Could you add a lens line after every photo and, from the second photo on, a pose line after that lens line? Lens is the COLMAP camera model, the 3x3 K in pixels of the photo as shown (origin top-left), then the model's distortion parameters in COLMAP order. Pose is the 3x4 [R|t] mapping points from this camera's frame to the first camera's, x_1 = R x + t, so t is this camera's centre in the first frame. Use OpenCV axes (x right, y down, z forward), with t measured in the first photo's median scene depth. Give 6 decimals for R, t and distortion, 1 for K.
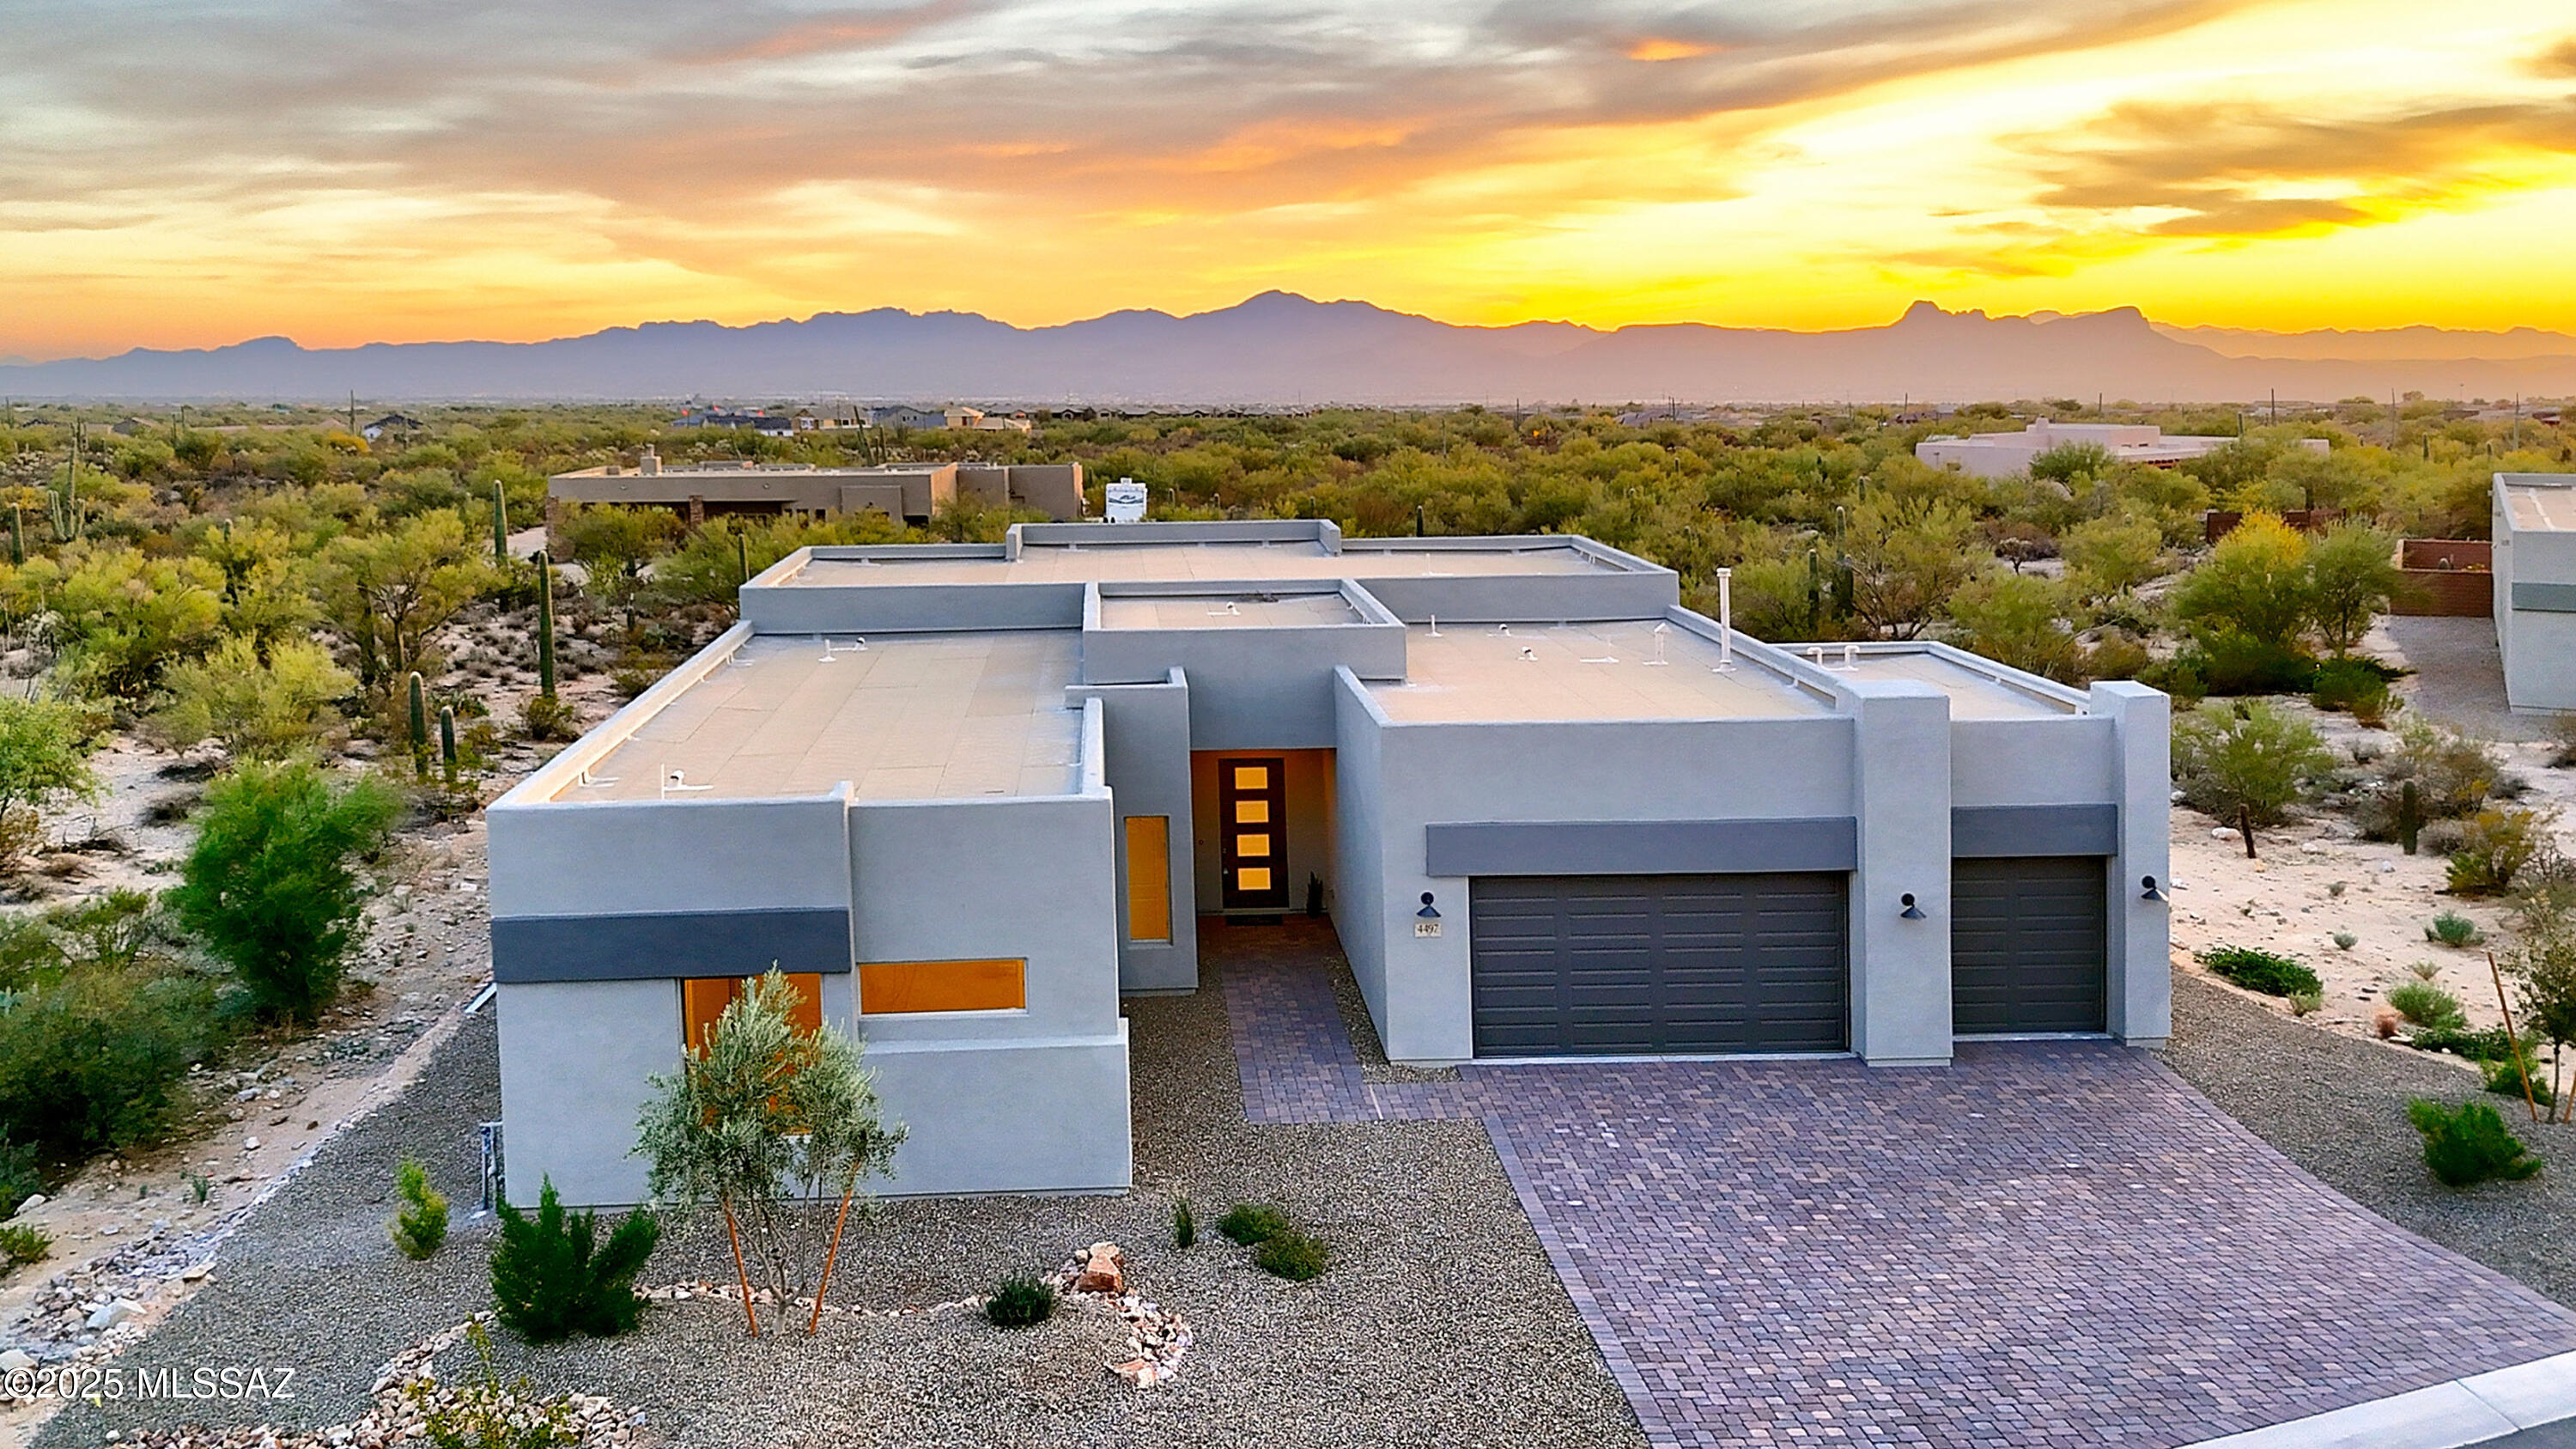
lens RADIAL K [[1772.5, 0, 1288.0], [0, 1772.5, 724.5], [0, 0, 1]] dist [0.030332, -0.004005]
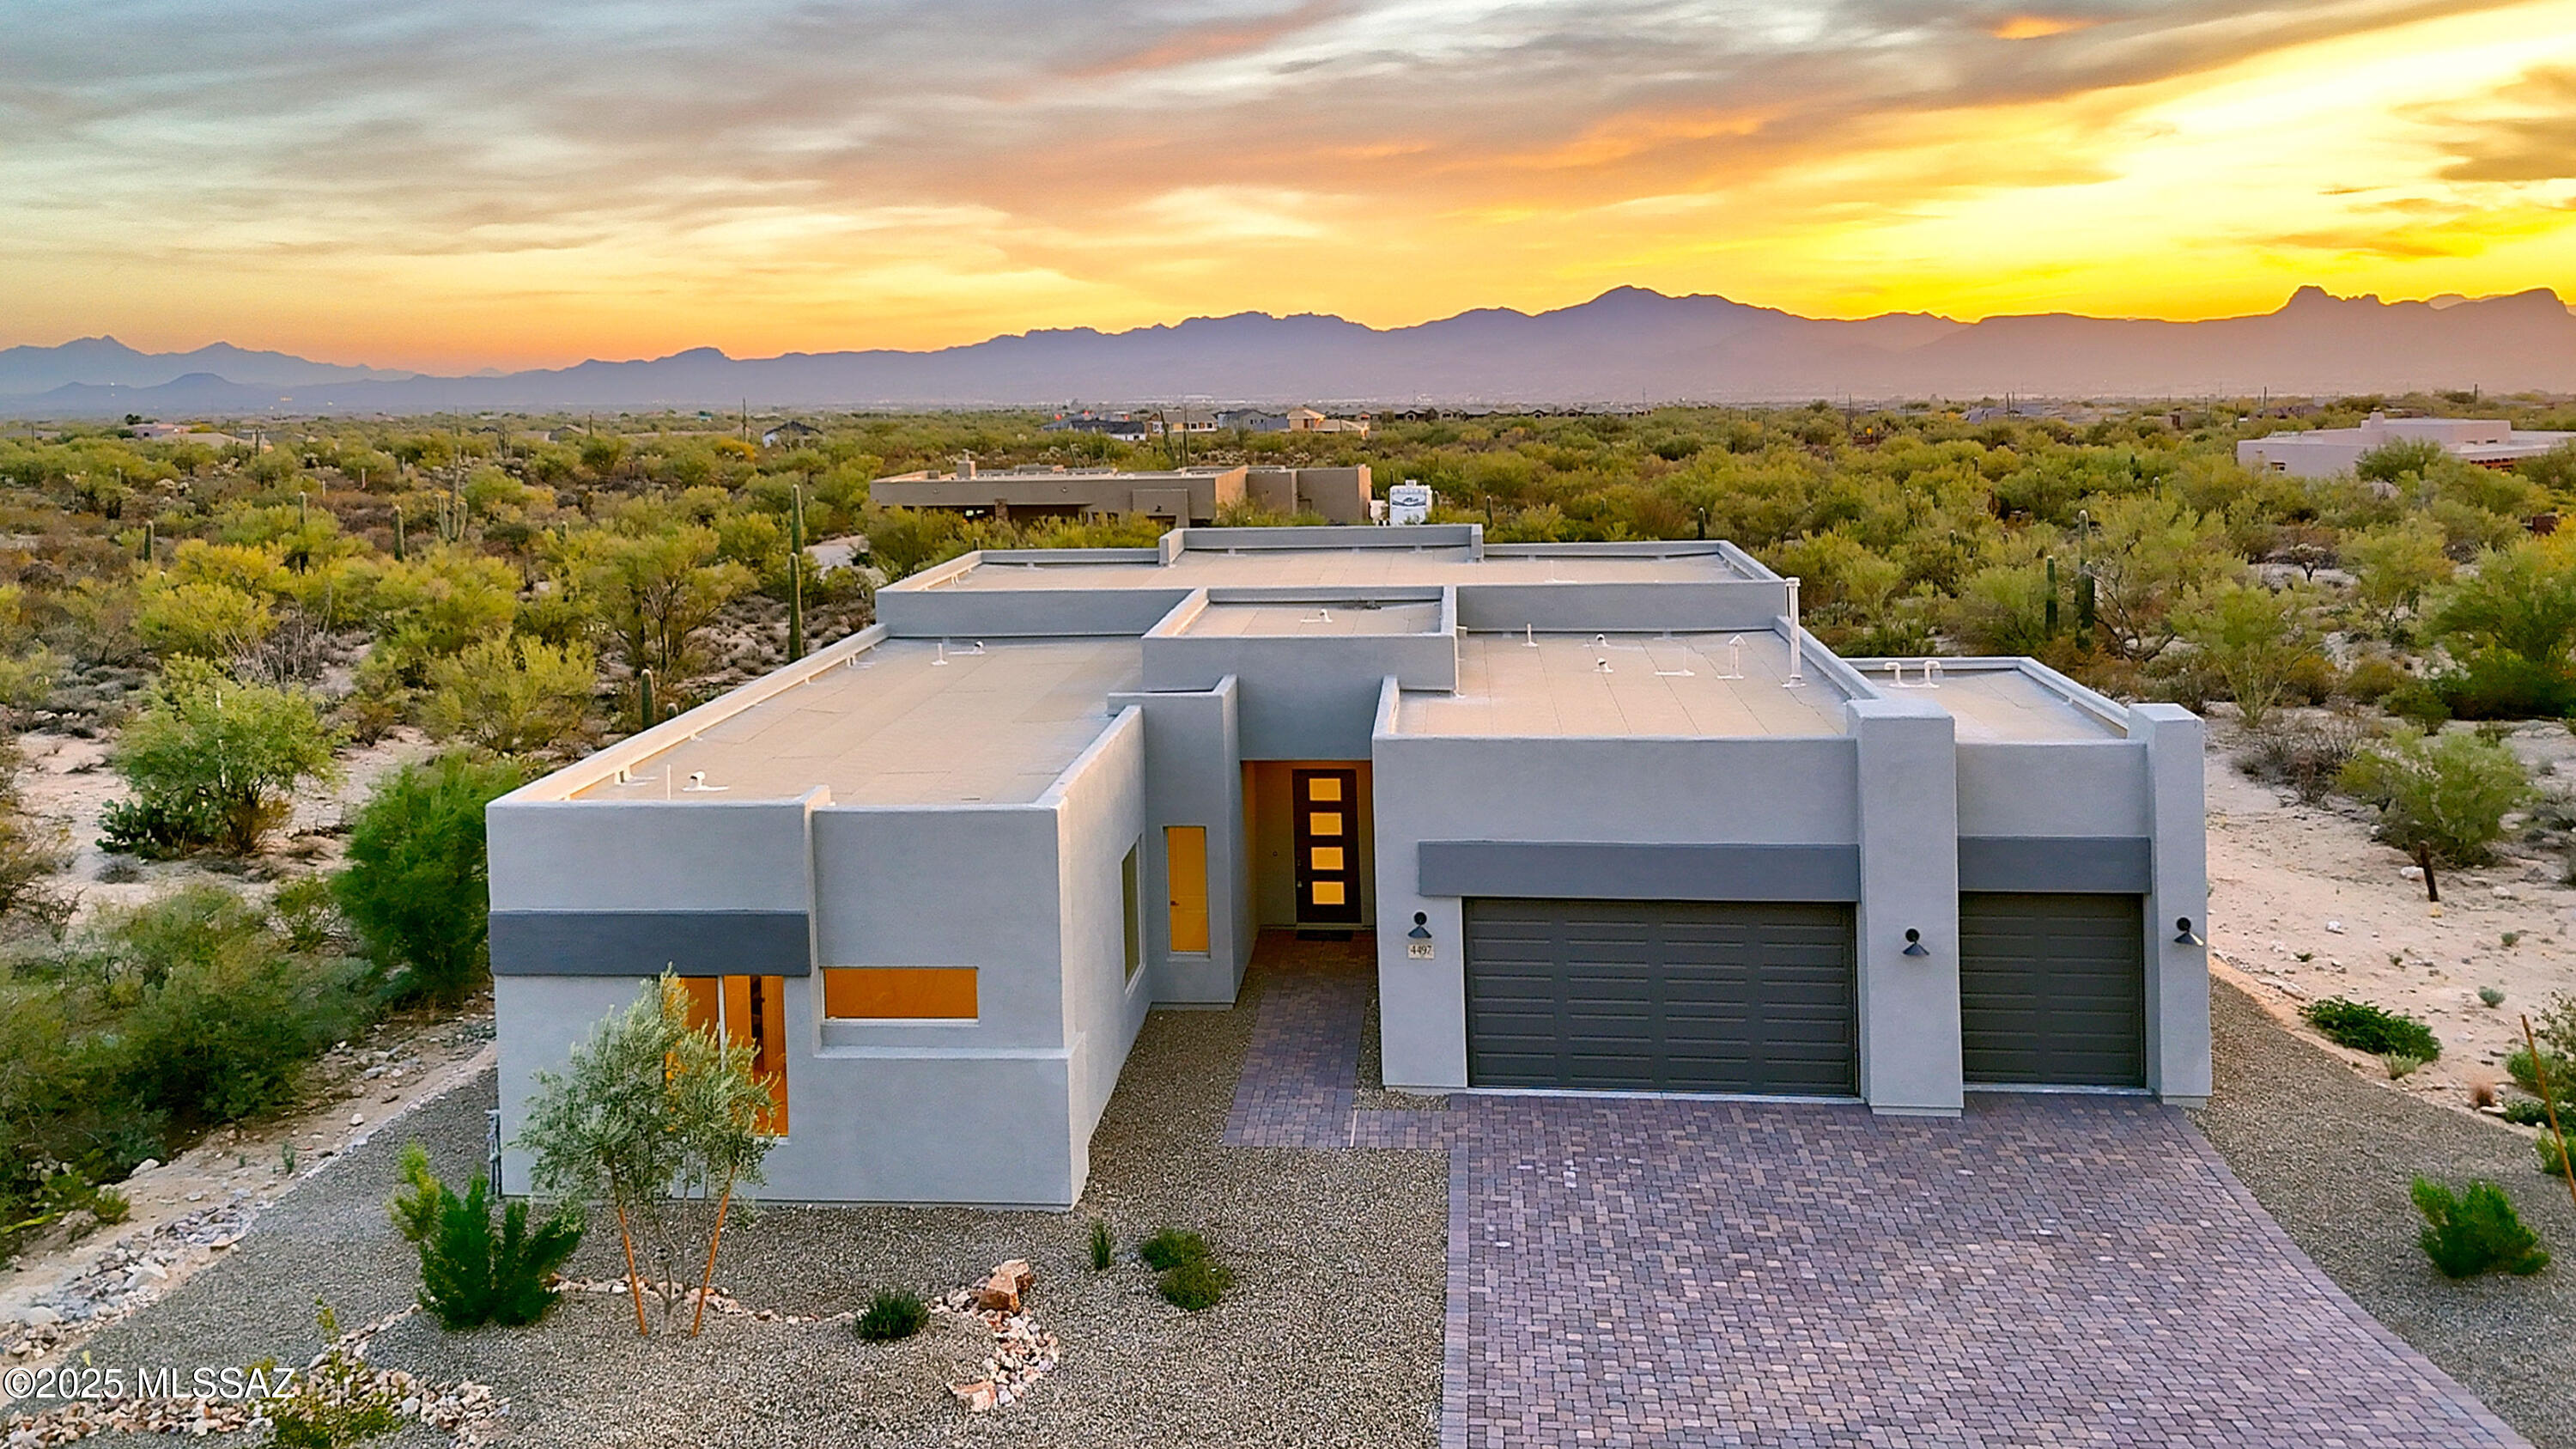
lens RADIAL K [[1813.1, 0, 1421.4], [0, 1813.1, 697.1], [0, 0, 1]] dist [0.031295, -0.003182]
pose [[0.990843, 0.013739, -0.134316, 0.163975], [-0.016201, 0.999720, -0.017252, -0.004147], [0.134041, 0.019270, 0.990788, 0.016307]]
